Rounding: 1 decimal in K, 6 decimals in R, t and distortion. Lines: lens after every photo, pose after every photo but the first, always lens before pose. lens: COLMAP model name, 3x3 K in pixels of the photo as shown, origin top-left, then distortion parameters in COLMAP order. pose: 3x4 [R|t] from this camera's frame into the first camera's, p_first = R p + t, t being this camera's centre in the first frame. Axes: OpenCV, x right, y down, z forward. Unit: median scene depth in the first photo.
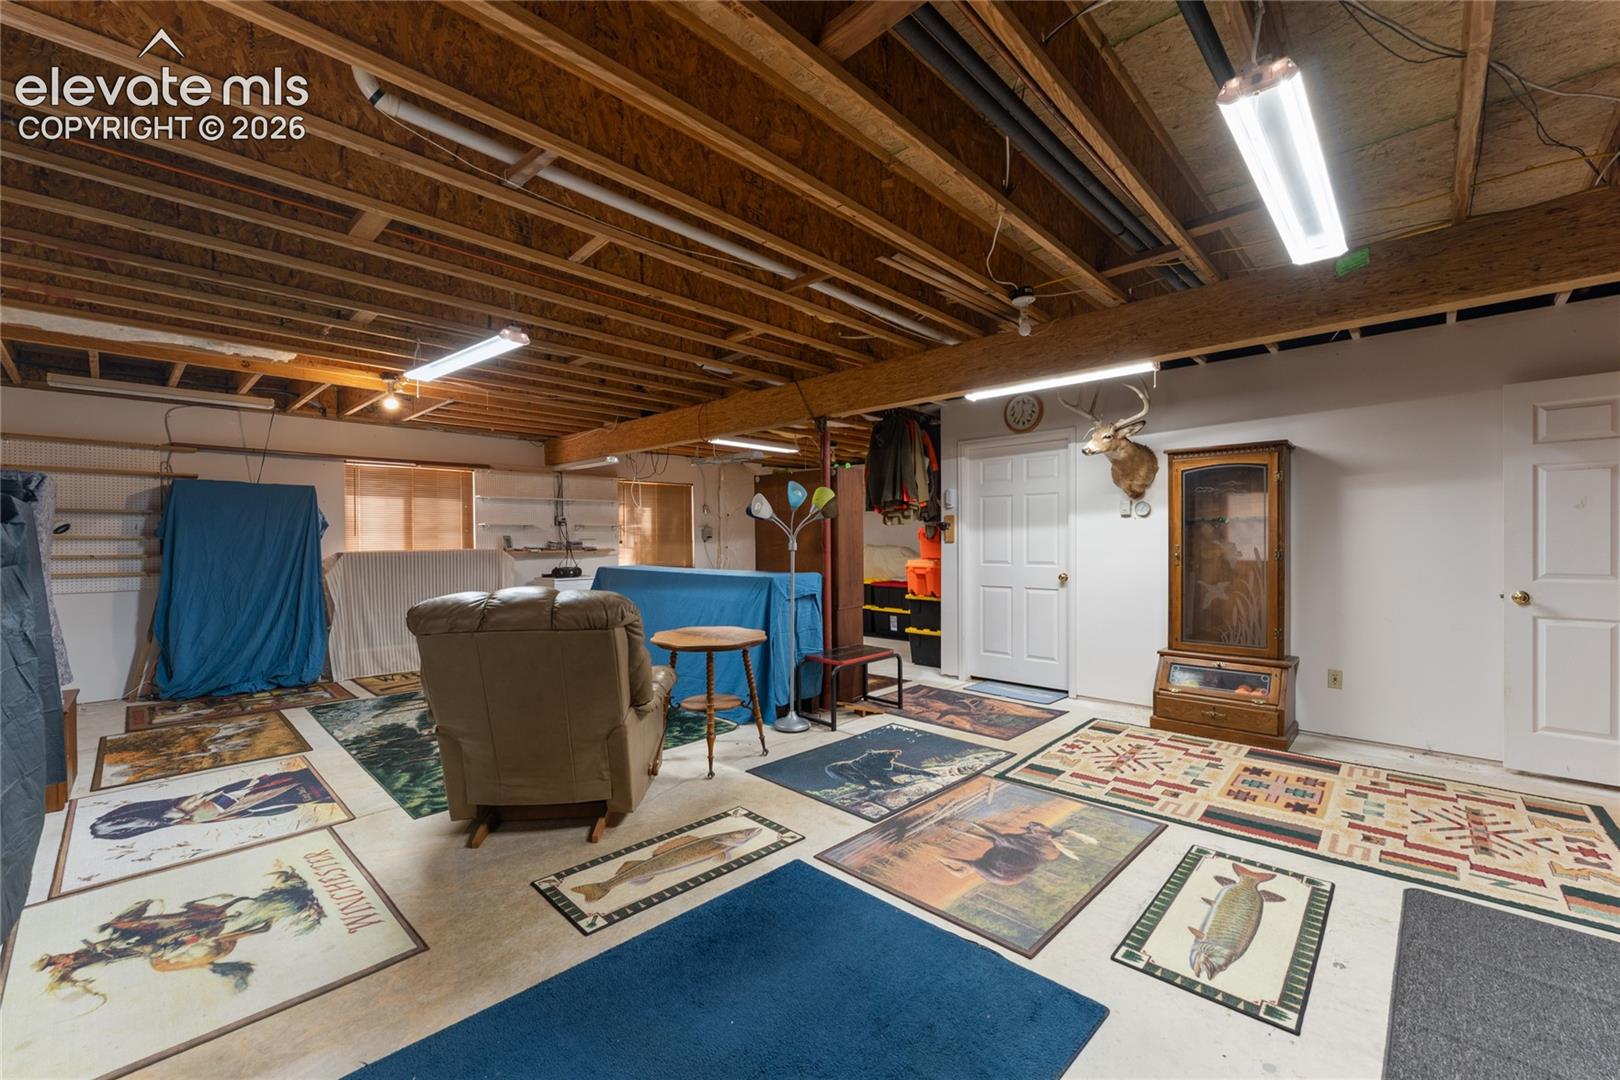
lens RADIAL K [[645.1, 0, 804.6], [0, 645.1, 545.1], [0, 0, 1]] dist [-0.000582, -0.000486]
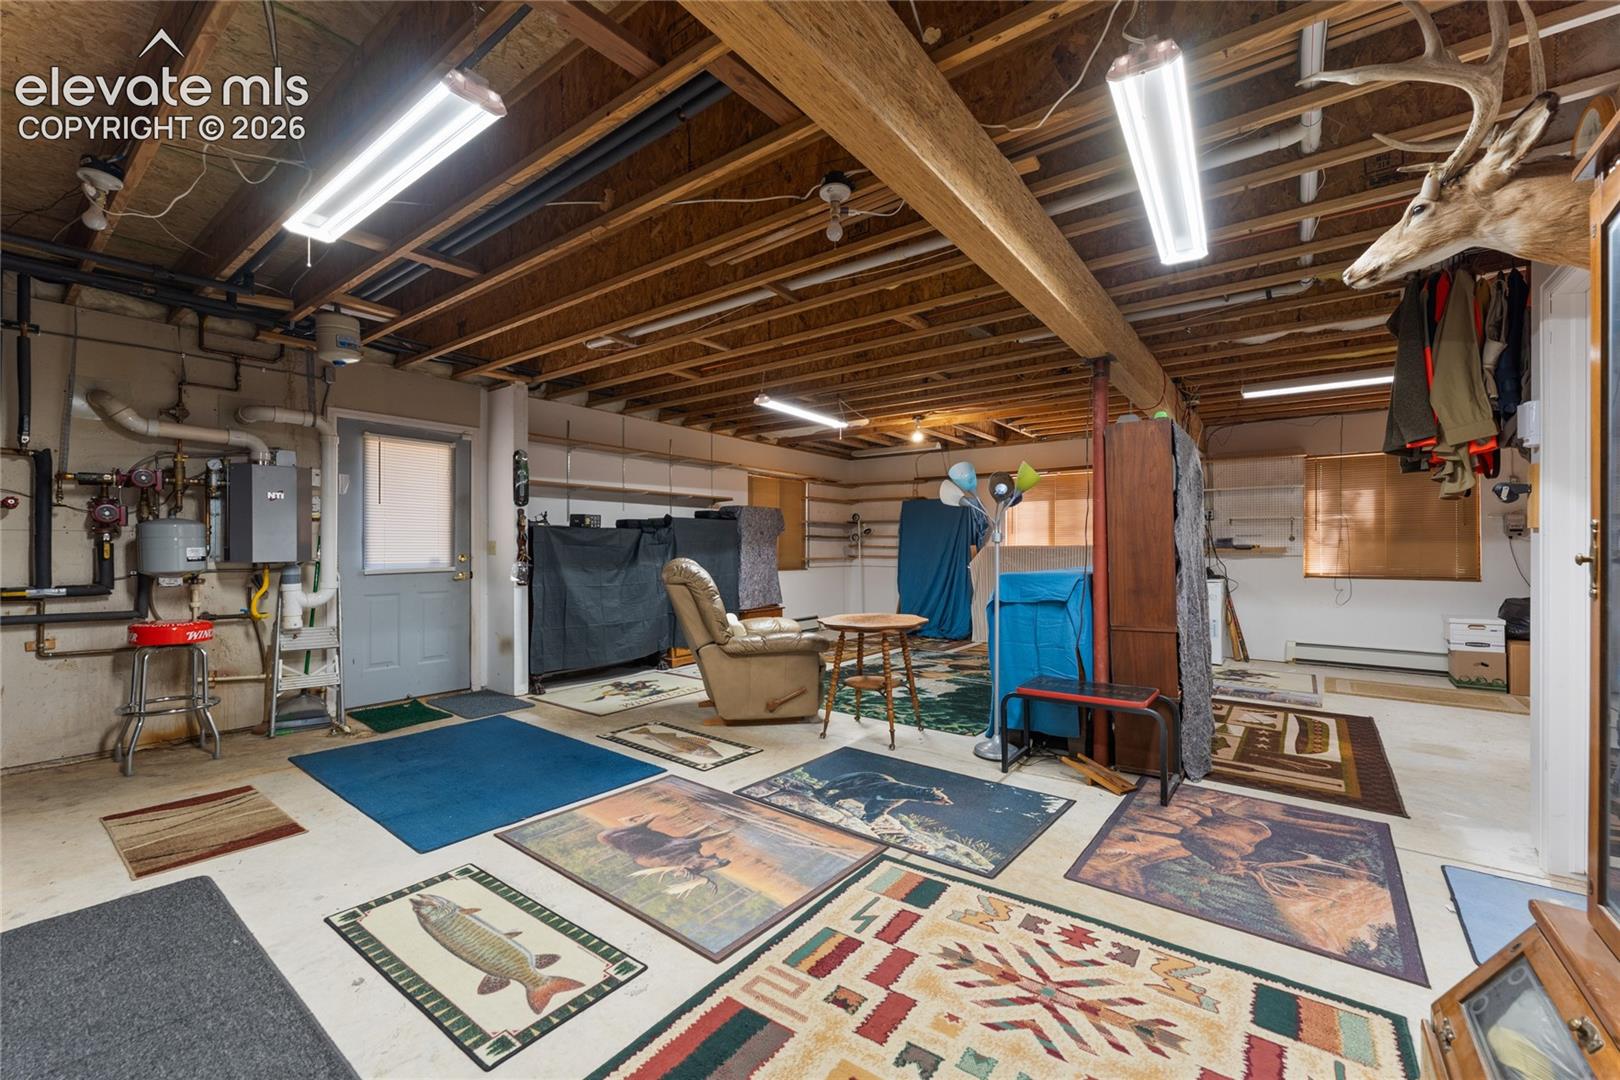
lens RADIAL K [[652.3, 0, 810.0], [0, 652.3, 540.0], [0, 0, 1]] dist [0.000766, 0.000163]
pose [[0.126818, -0.003881, -0.991918, 1.050869], [-0.009949, 0.999937, -0.005185, 0.016945], [0.991876, 0.010526, 0.126772, 0.868860]]
